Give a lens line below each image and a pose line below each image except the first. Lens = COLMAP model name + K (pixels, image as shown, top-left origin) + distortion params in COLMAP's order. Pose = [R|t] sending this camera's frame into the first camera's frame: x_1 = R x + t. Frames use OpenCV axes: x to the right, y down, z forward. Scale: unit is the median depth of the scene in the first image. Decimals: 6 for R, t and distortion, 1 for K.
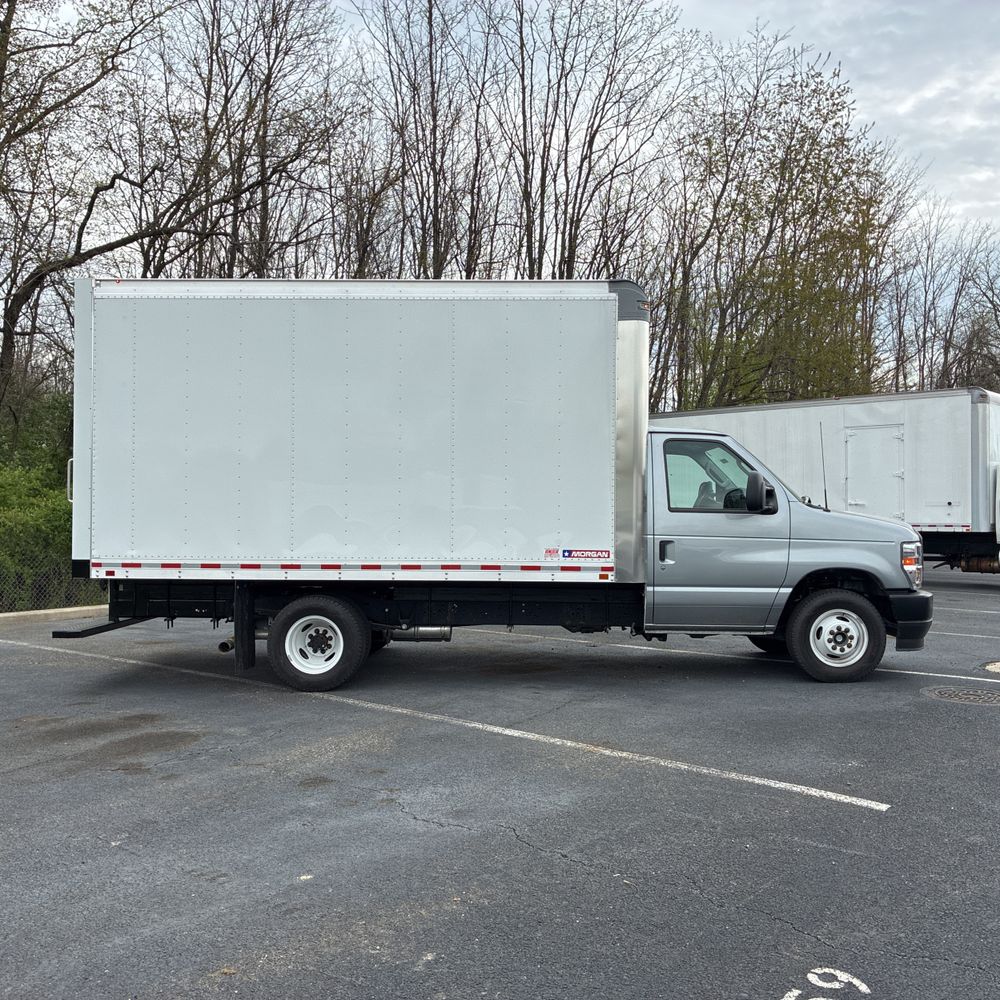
lens RADIAL K [[1018.6, 0, 506.9], [0, 1018.6, 507.9], [0, 0, 1]] dist [0.017656, 0.000000]
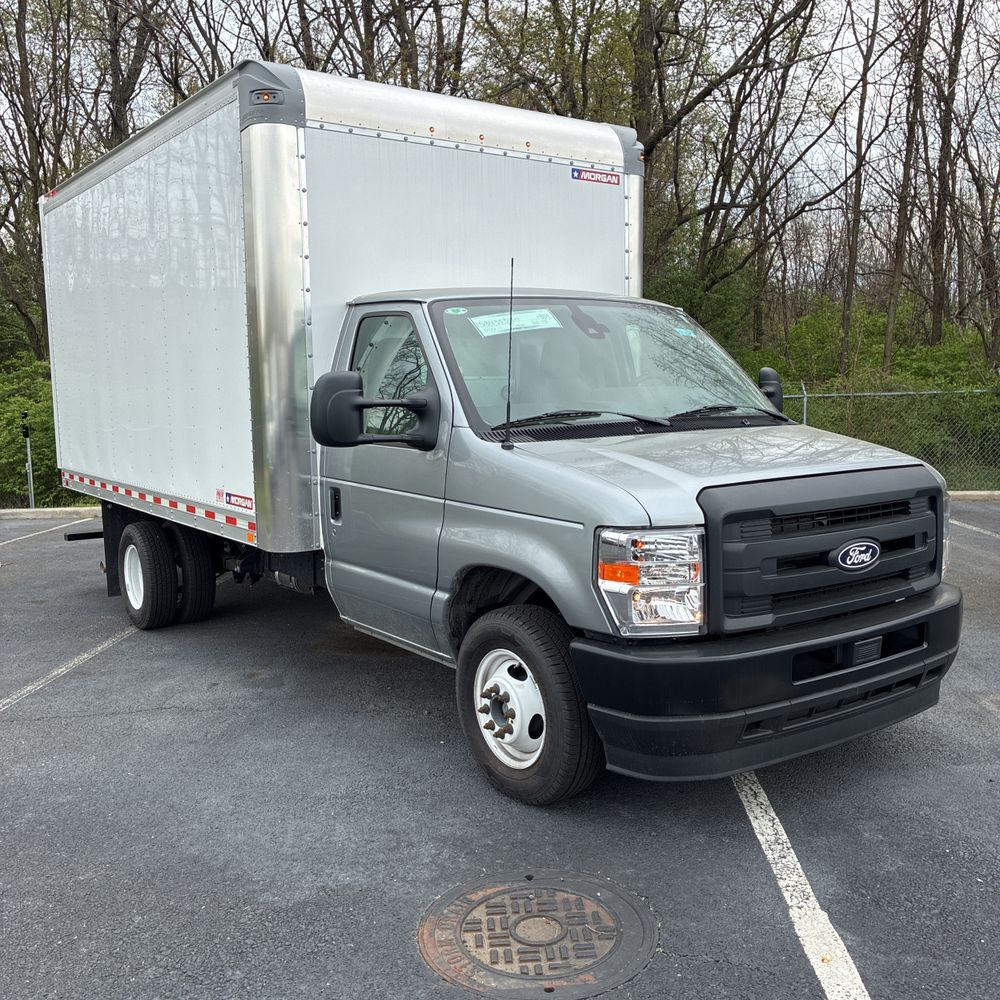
lens RADIAL K [[1018.6, 0, 506.4], [0, 1018.6, 497.7], [0, 0, 1]] dist [0.017656, 0.000000]
pose [[0.602293, 0.071756, -0.795044, 0.704143], [0.026169, 0.993642, 0.109506, -0.025673], [0.797846, -0.086760, 0.596585, 0.718752]]
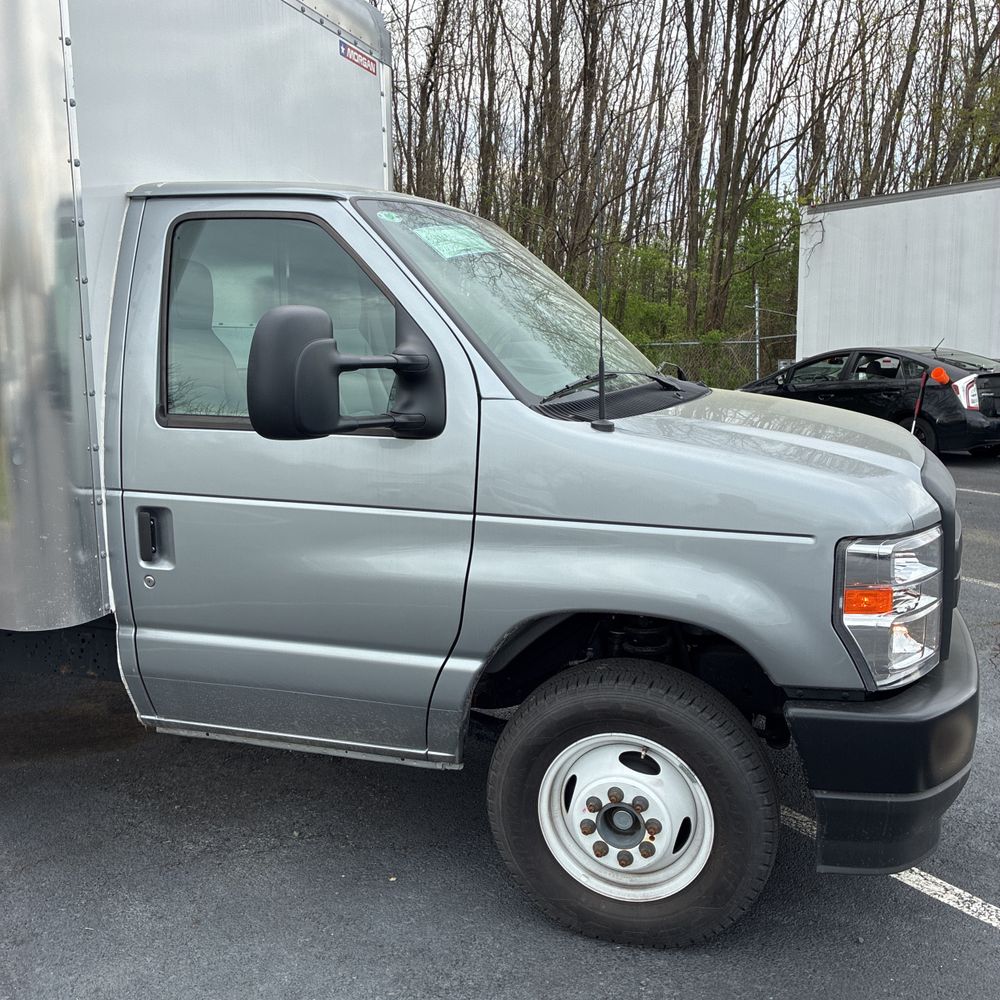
lens RADIAL K [[1018.6, 0, 497.5], [0, 1018.6, 495.1], [0, 0, 1]] dist [0.017656, 0.000000]
pose [[0.956773, 0.029658, -0.289321, 0.378177], [0.016719, 0.987533, 0.156520, -0.026351], [0.290356, -0.154591, 0.944349, 0.696226]]
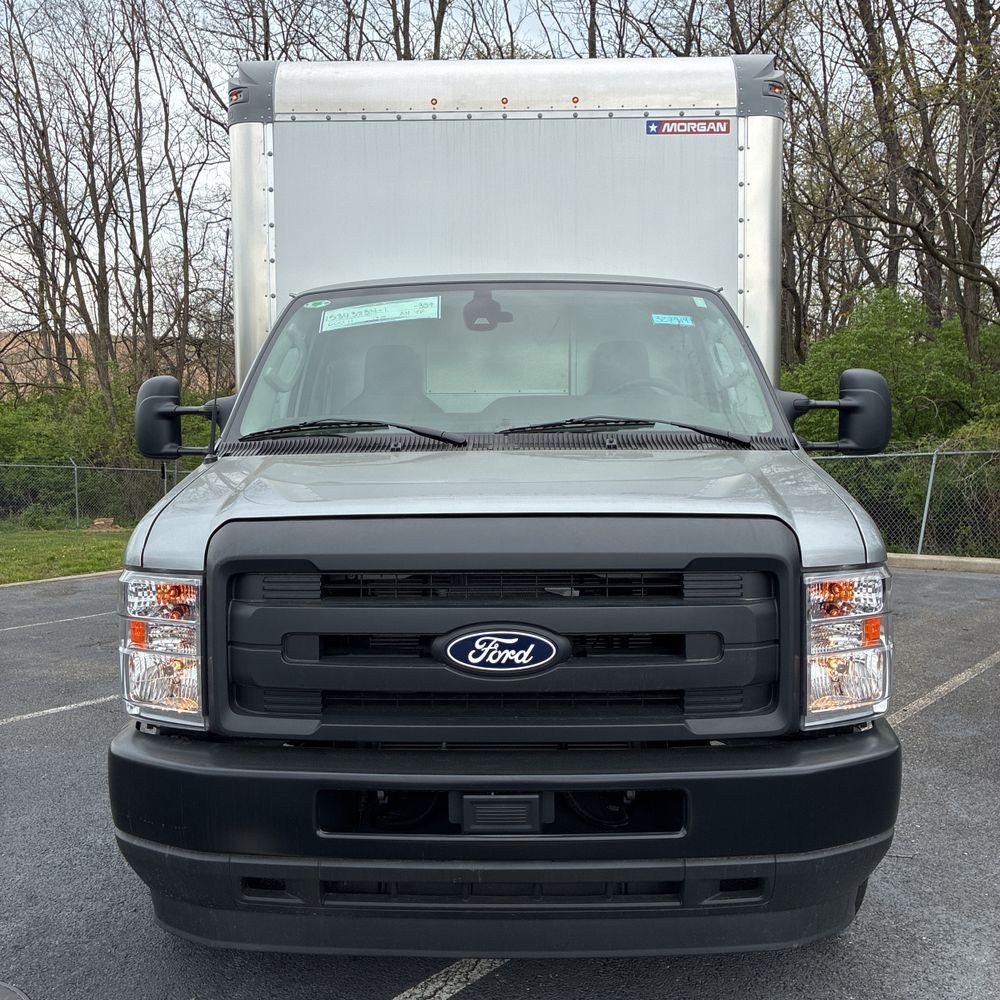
lens RADIAL K [[1018.6, 0, 504.5], [0, 1018.6, 497.0], [0, 0, 1]] dist [0.017656, 0.000000]
pose [[0.009076, 0.052513, -0.998579, 0.711037], [0.015790, 0.998488, 0.052652, -0.001687], [0.999834, -0.016246, 0.008233, 1.121391]]
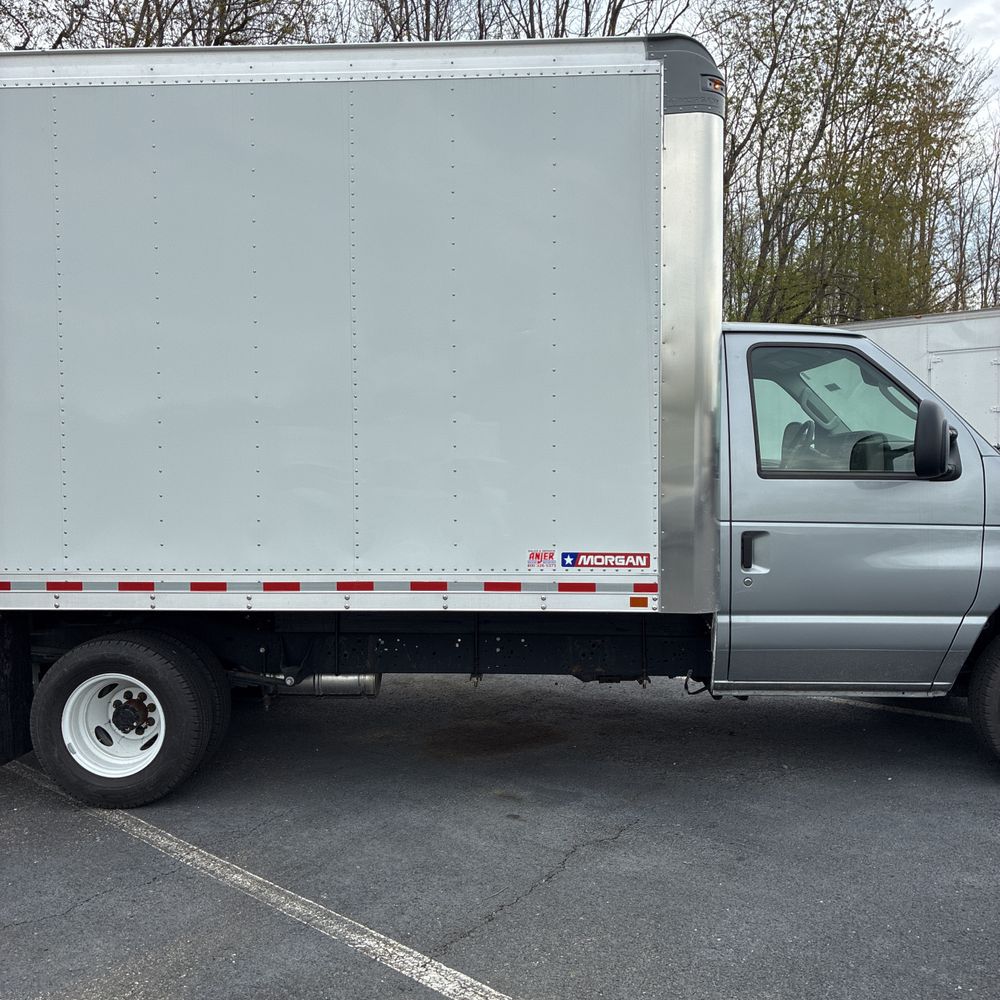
lens RADIAL K [[1018.6, 0, 503.6], [0, 1018.6, 512.3], [0, 0, 1]] dist [0.017656, 0.000000]
pose [[0.999597, -0.009212, -0.026838, 0.037961], [0.010810, 0.998140, 0.059998, -0.012037], [0.026236, -0.060264, 0.997838, 0.454690]]
